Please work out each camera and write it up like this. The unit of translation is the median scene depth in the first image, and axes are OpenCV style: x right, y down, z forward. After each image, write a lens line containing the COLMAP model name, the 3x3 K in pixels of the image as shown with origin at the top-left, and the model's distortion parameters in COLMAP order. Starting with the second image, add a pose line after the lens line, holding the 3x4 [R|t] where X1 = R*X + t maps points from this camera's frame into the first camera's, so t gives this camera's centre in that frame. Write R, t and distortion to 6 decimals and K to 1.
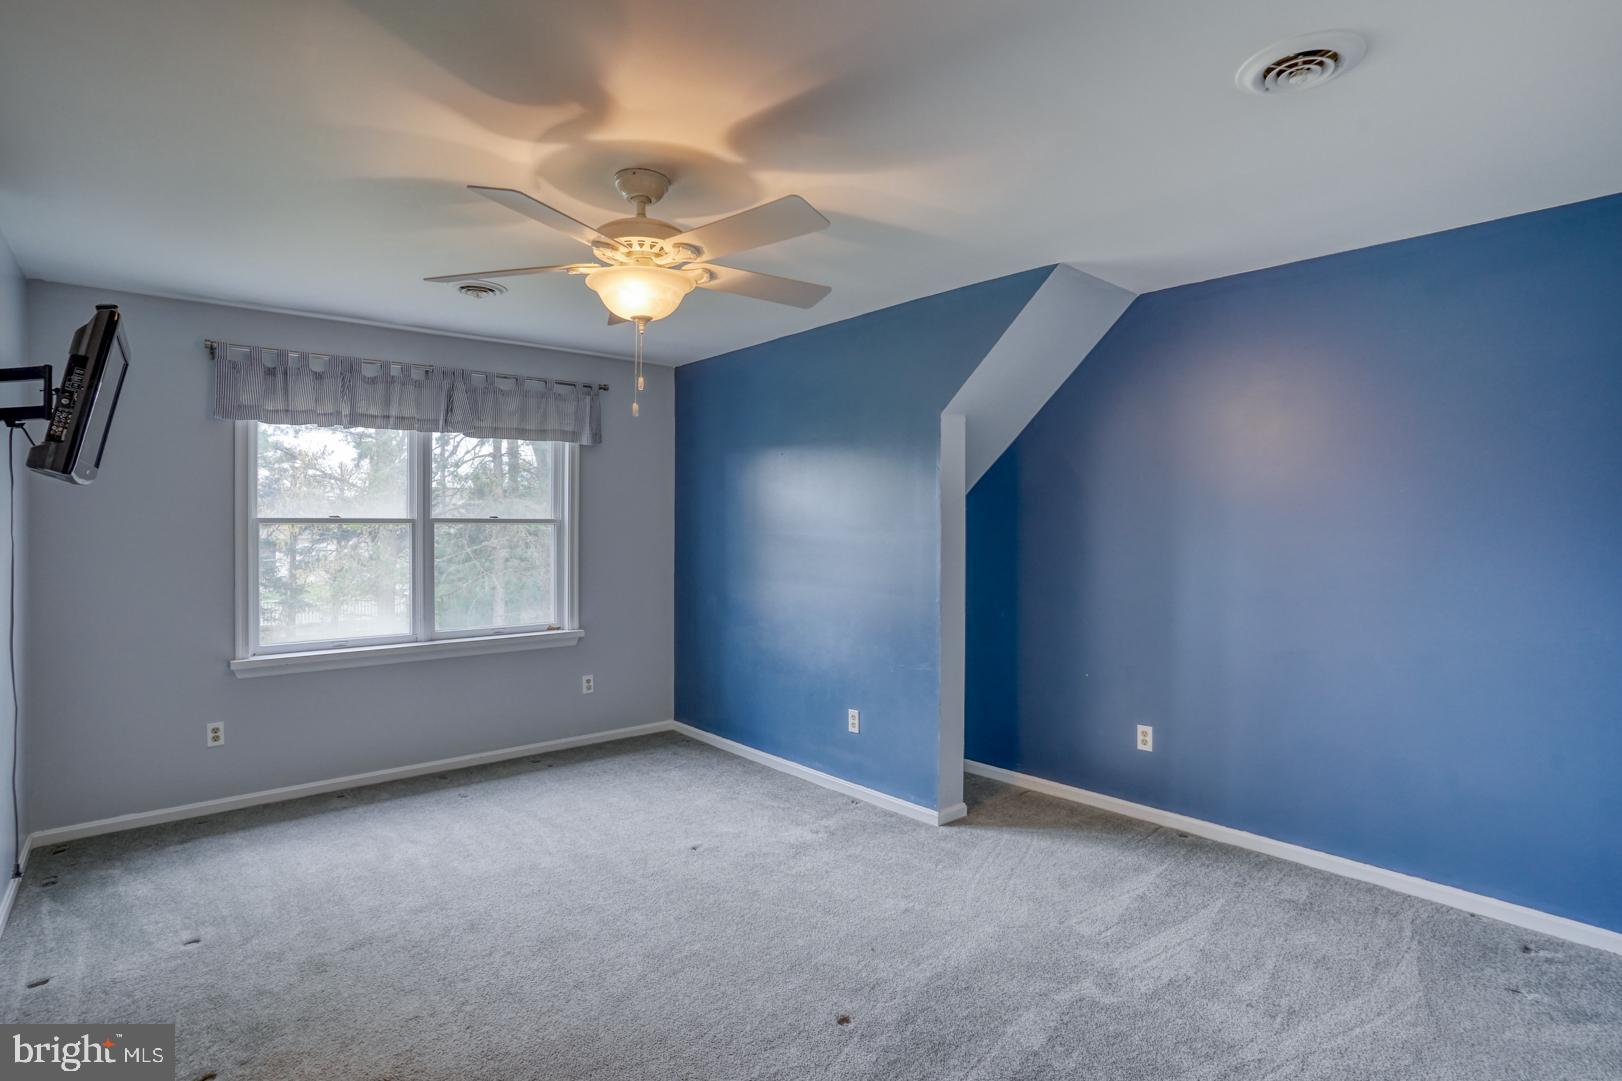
lens RADIAL K [[817.9, 0, 807.3], [0, 817.9, 533.3], [0, 0, 1]] dist [-0.075273, 0.030650]
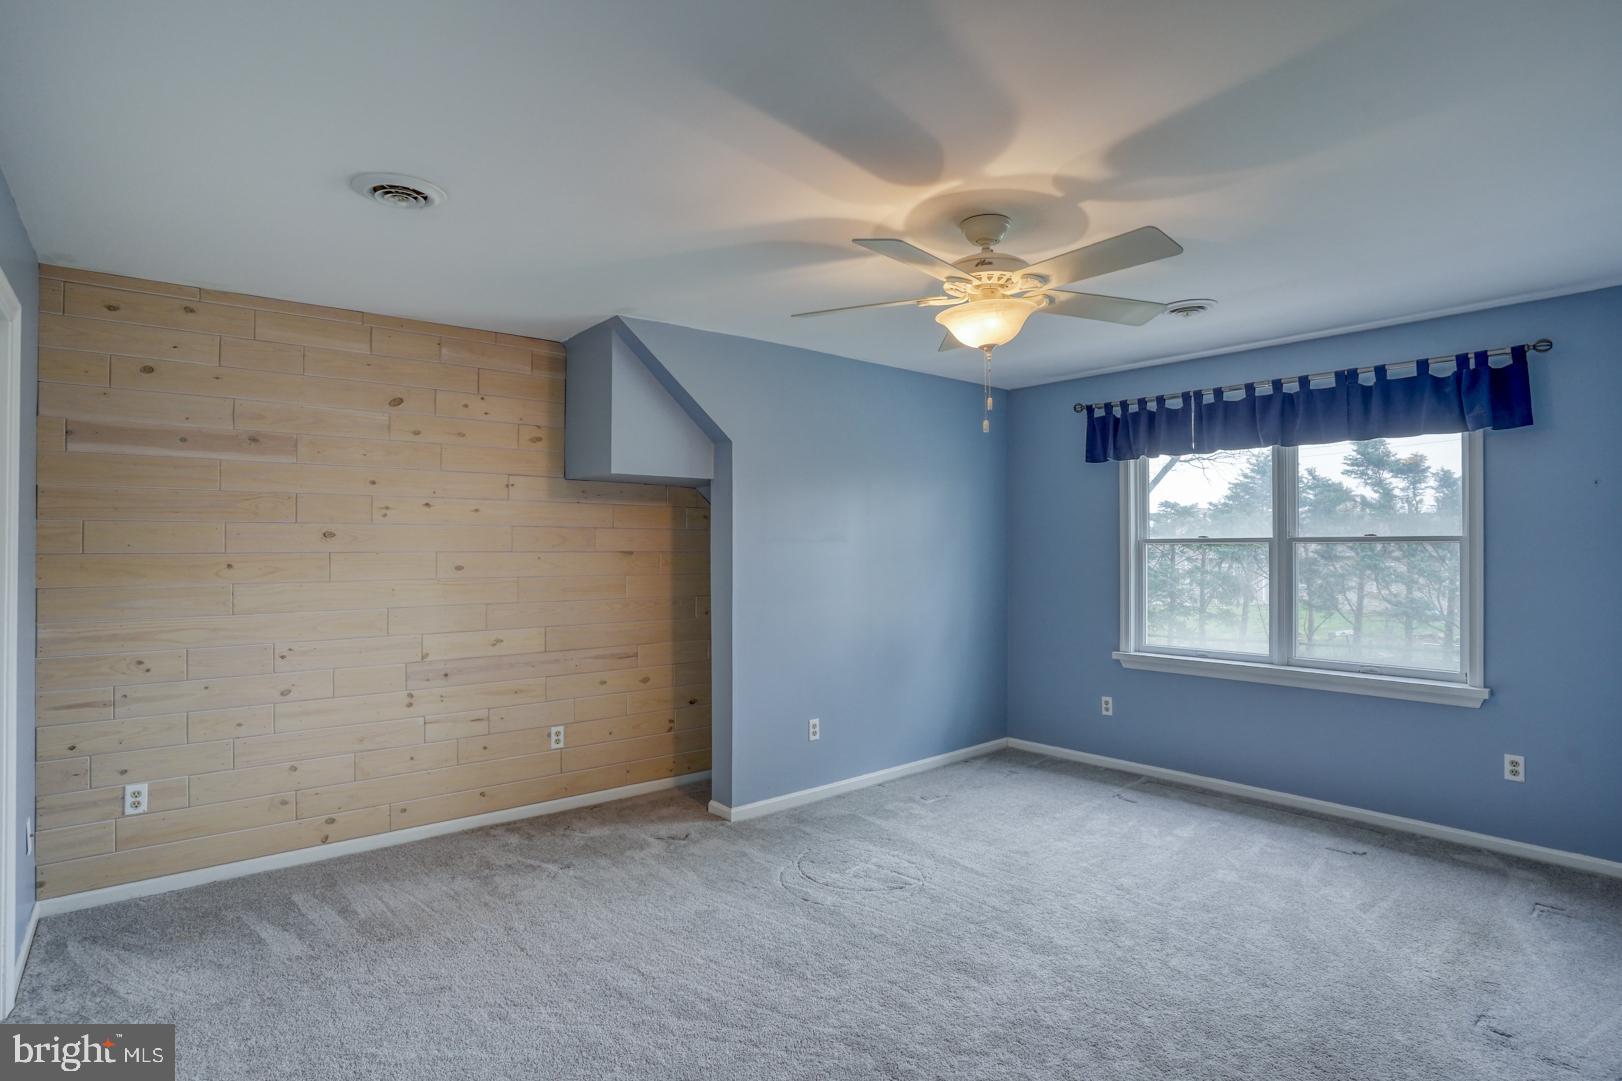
lens RADIAL K [[817.9, 0, 804.1], [0, 817.9, 547.1], [0, 0, 1]] dist [-0.075273, 0.030650]
pose [[-0.044708, -0.001075, -0.999000, 0.559643], [-0.007479, 0.999972, -0.000741, -0.002116], [0.998972, 0.007439, -0.044715, 0.523224]]
